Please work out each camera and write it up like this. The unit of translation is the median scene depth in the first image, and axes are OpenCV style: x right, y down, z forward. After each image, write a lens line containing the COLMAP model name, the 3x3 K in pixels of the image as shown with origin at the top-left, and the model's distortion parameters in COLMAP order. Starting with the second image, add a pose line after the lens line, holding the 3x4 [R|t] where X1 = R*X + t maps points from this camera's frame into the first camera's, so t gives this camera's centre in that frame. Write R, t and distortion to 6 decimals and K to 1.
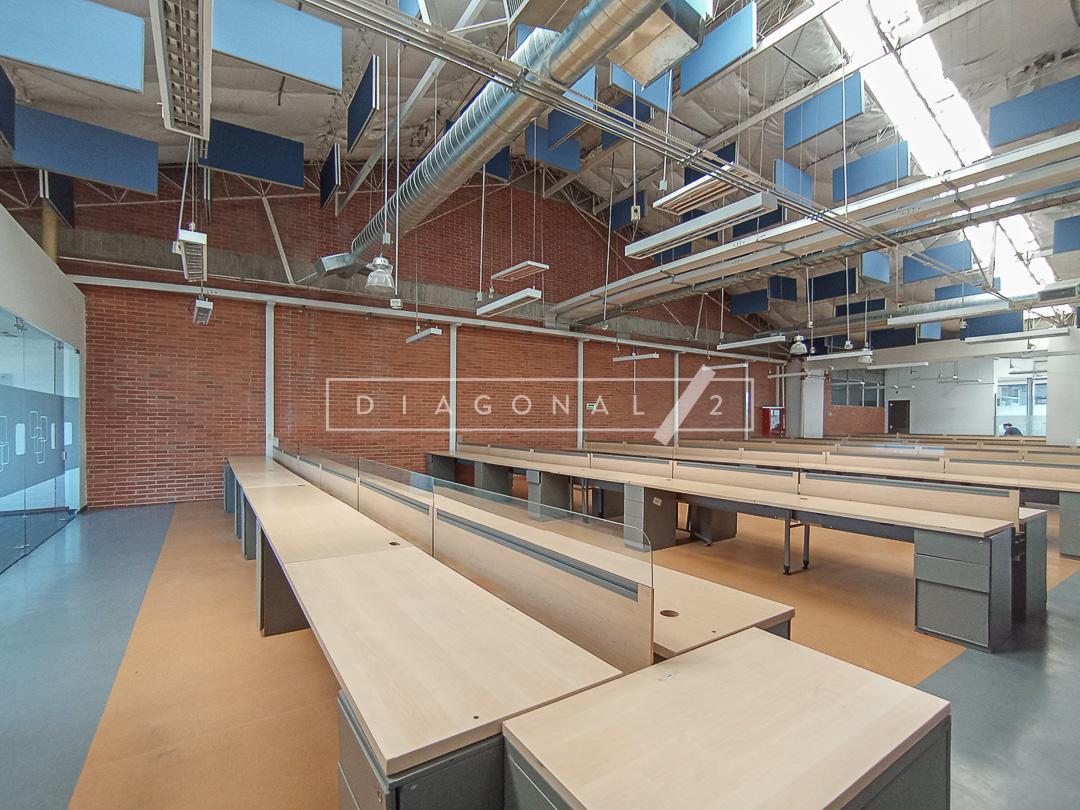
lens RADIAL K [[511.3, 0, 549.9], [0, 511.3, 411.8], [0, 0, 1]] dist [0.000185, 0.001056]
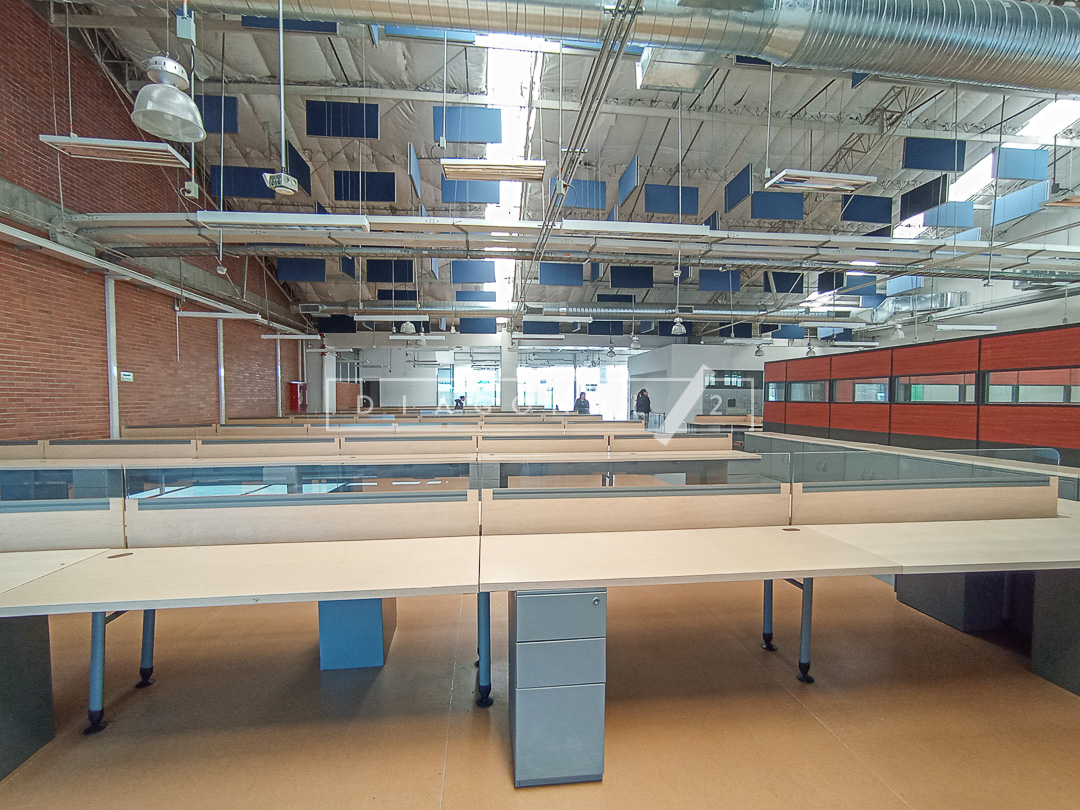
lens RADIAL K [[511.3, 0, 545.4], [0, 511.3, 401.1], [0, 0, 1]] dist [0.000185, 0.001056]
pose [[0.461791, -0.017238, 0.886821, -0.269752], [-0.003807, 0.999763, 0.021416, 0.004033], [-0.886981, -0.013266, 0.461616, 0.205102]]
